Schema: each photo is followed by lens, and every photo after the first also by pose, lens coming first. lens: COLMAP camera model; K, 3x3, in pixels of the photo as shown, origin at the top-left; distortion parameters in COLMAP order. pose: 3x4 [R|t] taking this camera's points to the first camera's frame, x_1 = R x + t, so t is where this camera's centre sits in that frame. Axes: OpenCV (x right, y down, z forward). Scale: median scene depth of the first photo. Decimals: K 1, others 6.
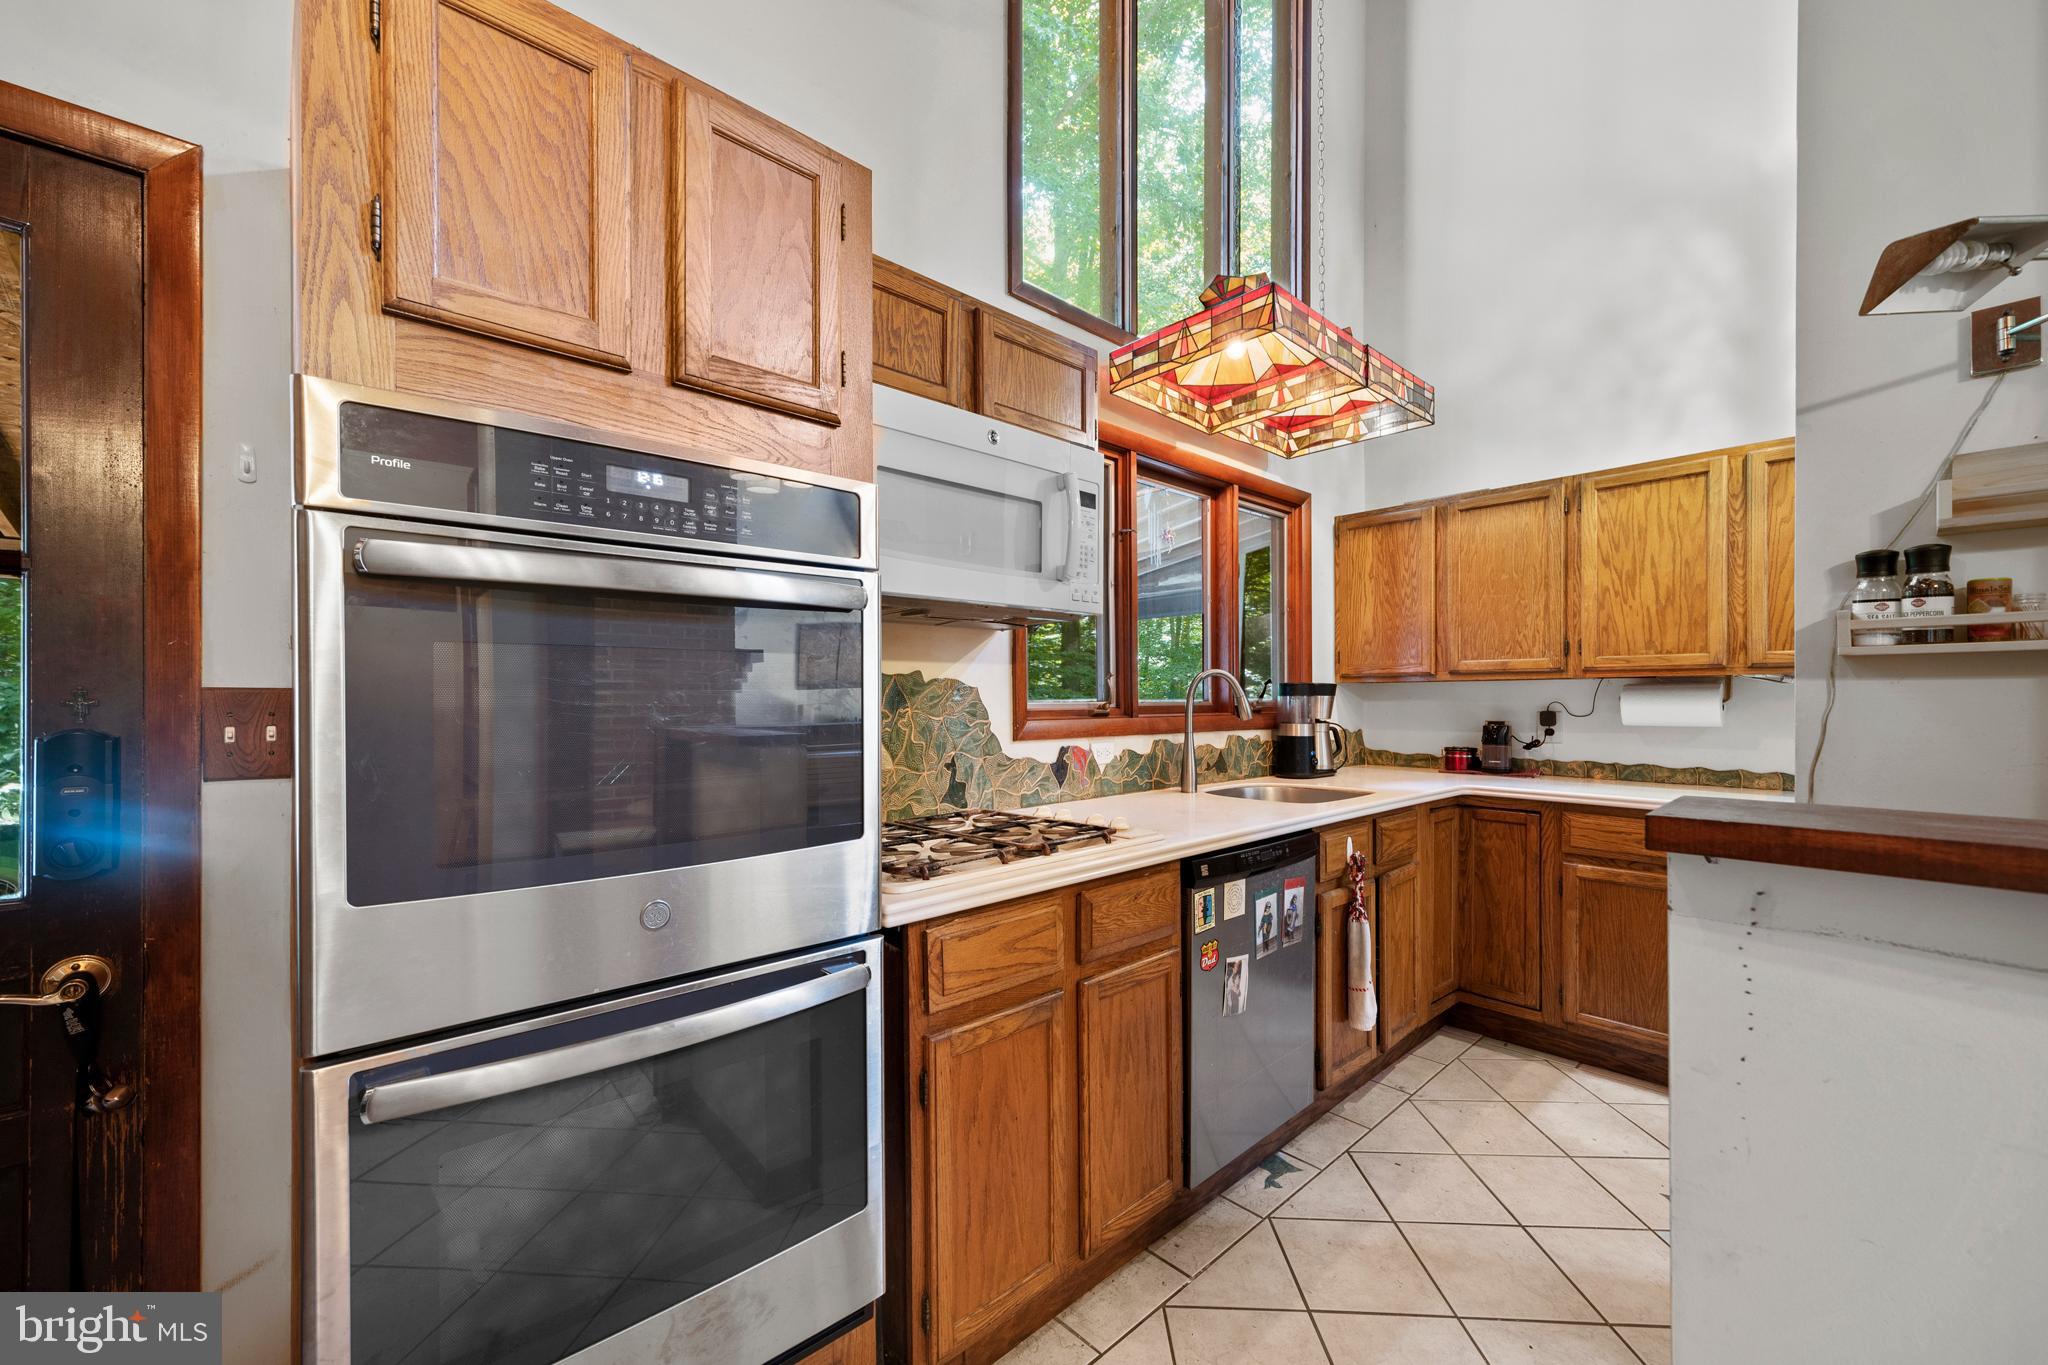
lens RADIAL K [[809.3, 0, 1016.0], [0, 809.3, 698.5], [0, 0, 1]] dist [0.006911, 0.000064]
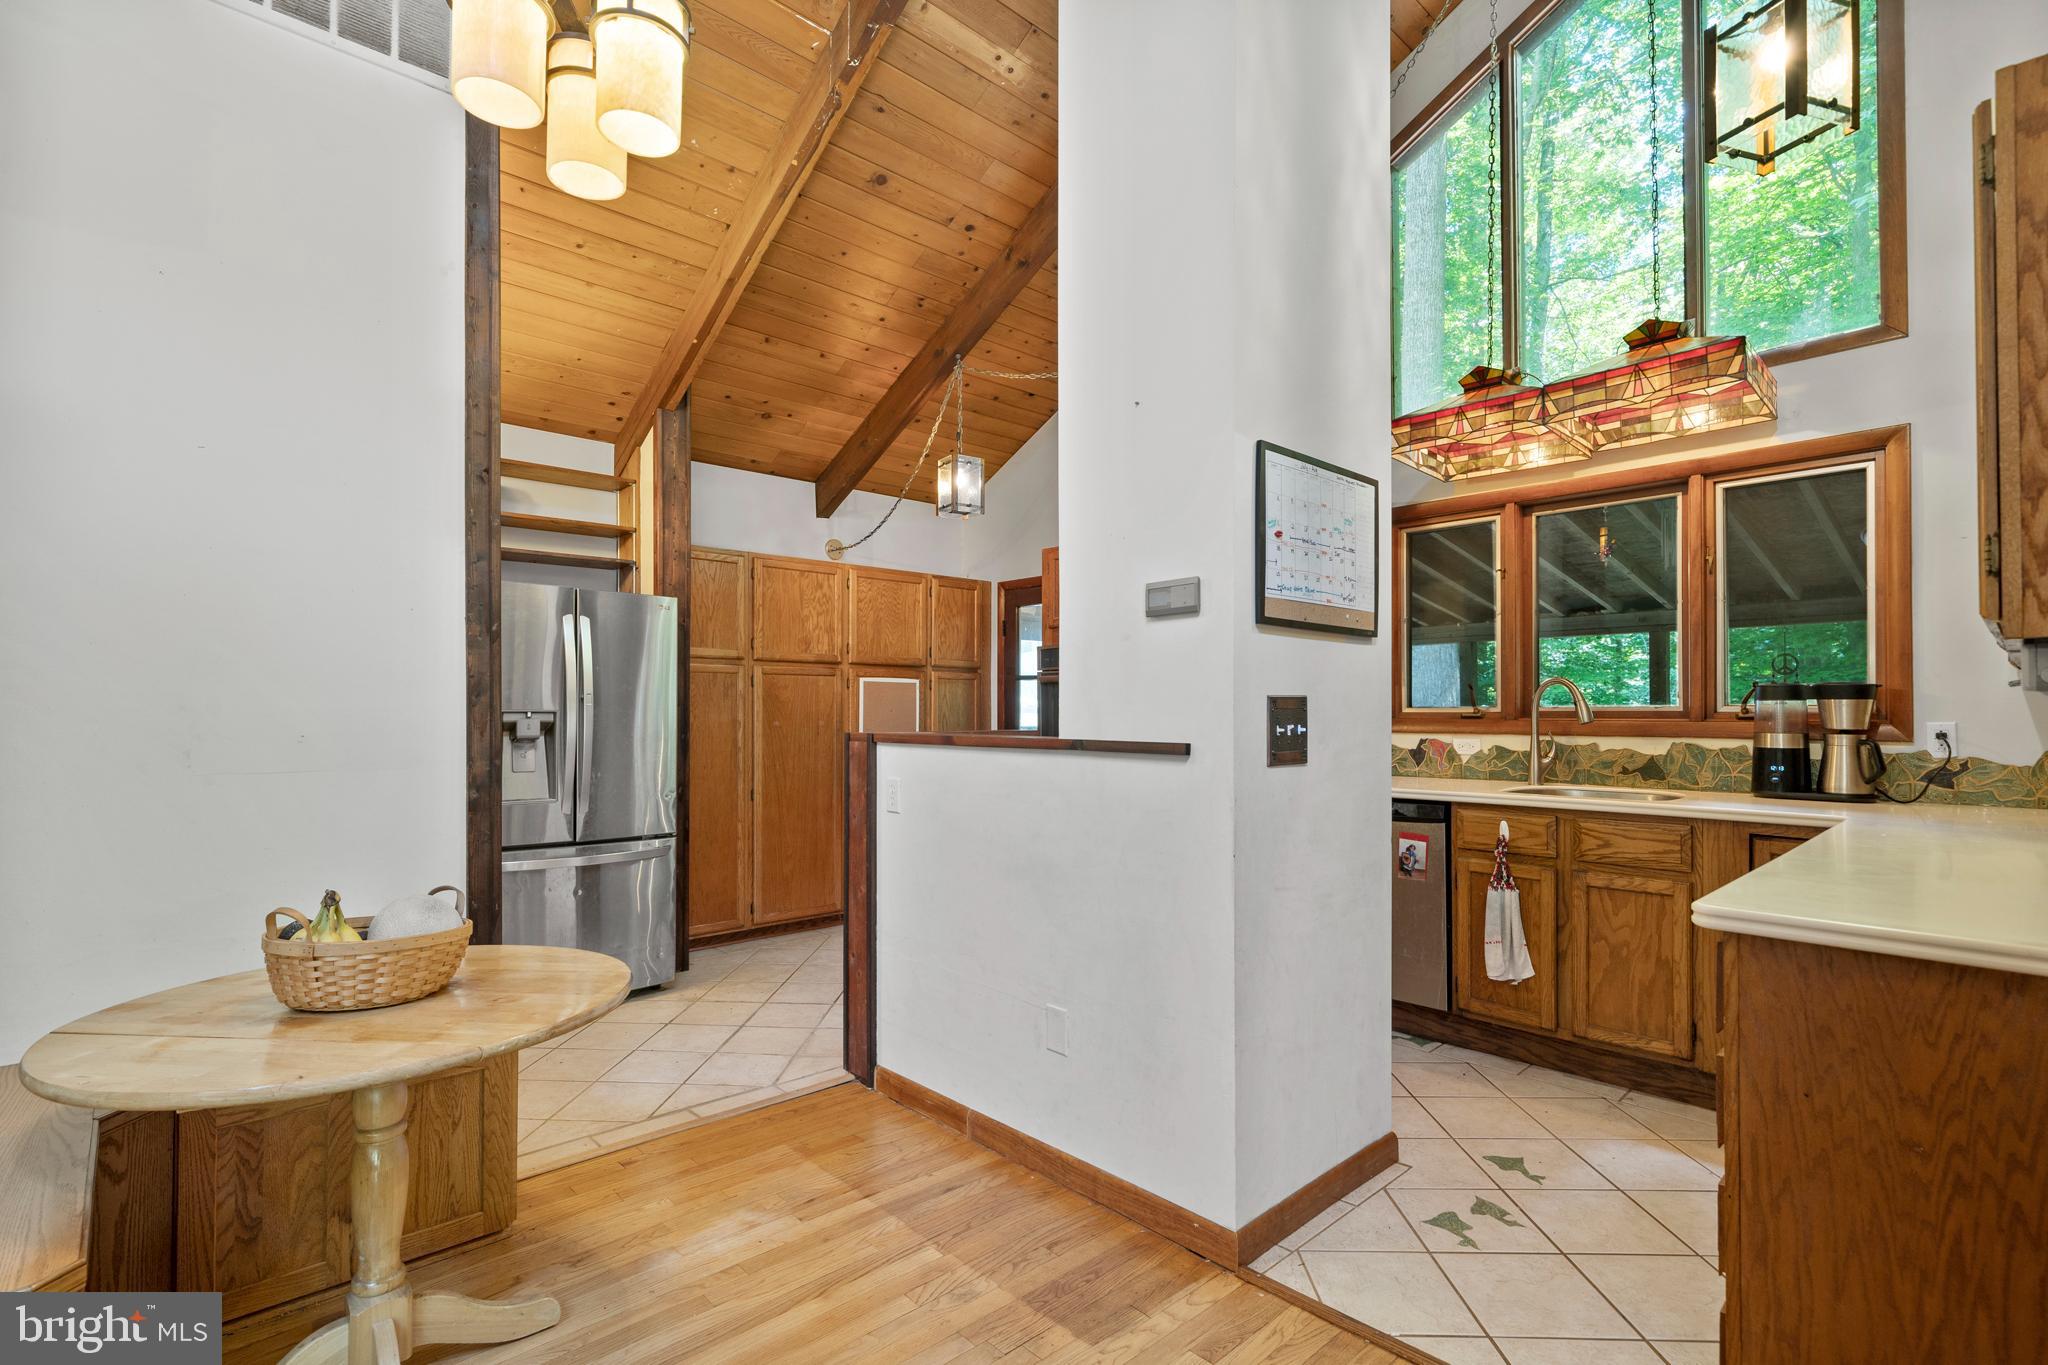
lens RADIAL K [[963.9, 0, 1015.8], [0, 963.9, 695.6], [0, 0, 1]] dist [0.001842, 0.000085]
pose [[0.006947, -0.015558, -0.999855, 1.556439], [0.001949, 0.999877, -0.015545, 0.007179], [0.999974, -0.001841, 0.006976, 0.235135]]
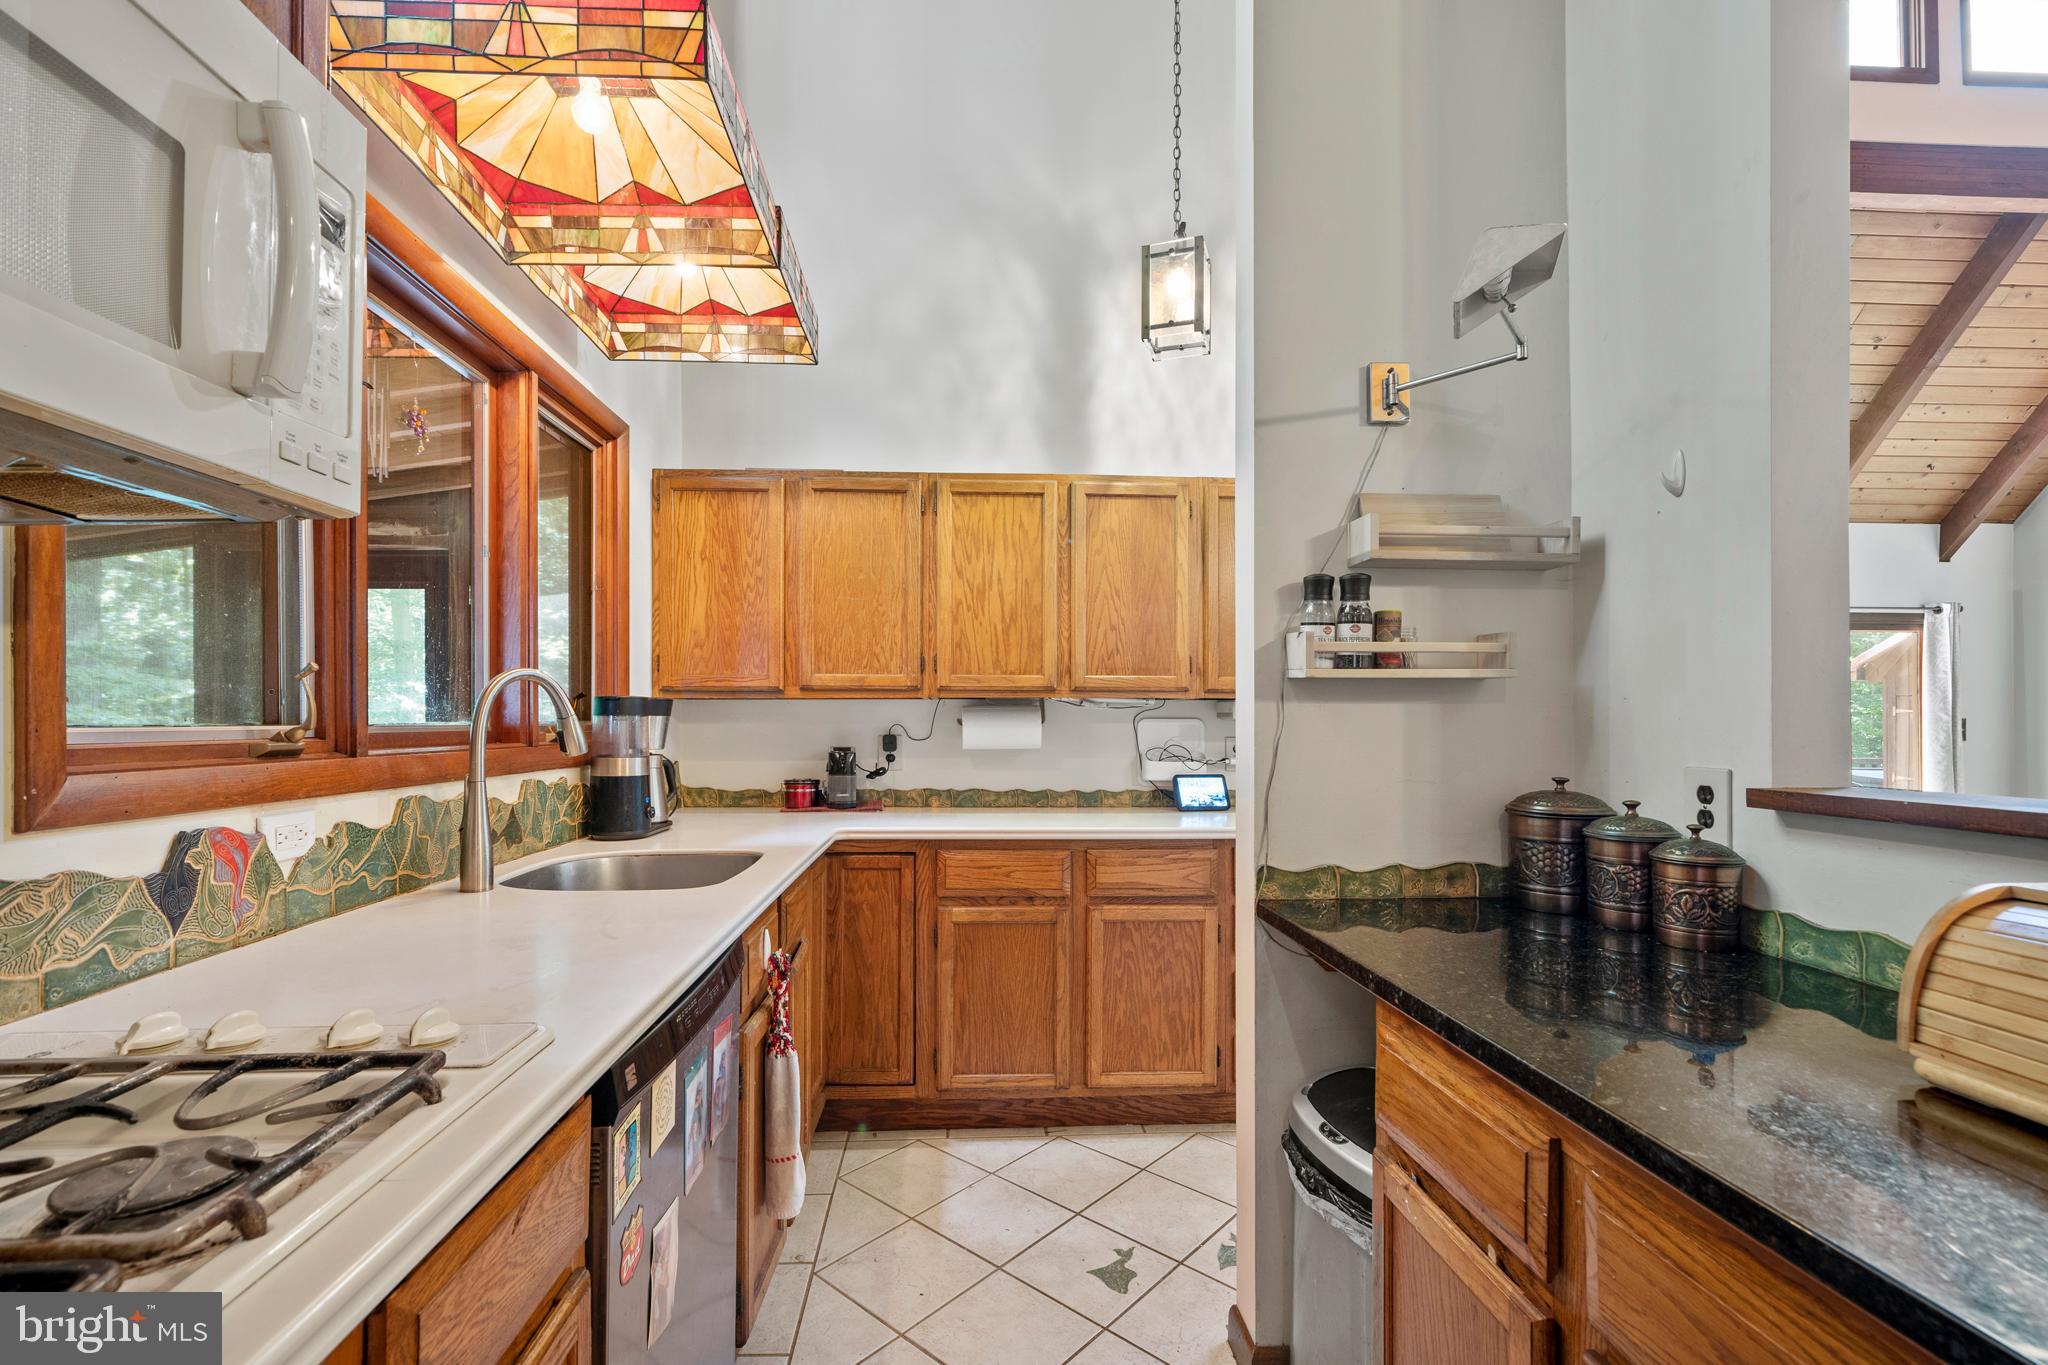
lens RADIAL K [[894.3, 0, 999.0], [0, 894.3, 714.6], [0, 0, 1]] dist [0.000153, -0.000346]
pose [[0.642392, 0.006808, 0.766346, -0.023455], [-0.002218, 0.999973, -0.007024, 0.000209], [-0.766373, 0.002812, 0.642389, 0.327827]]
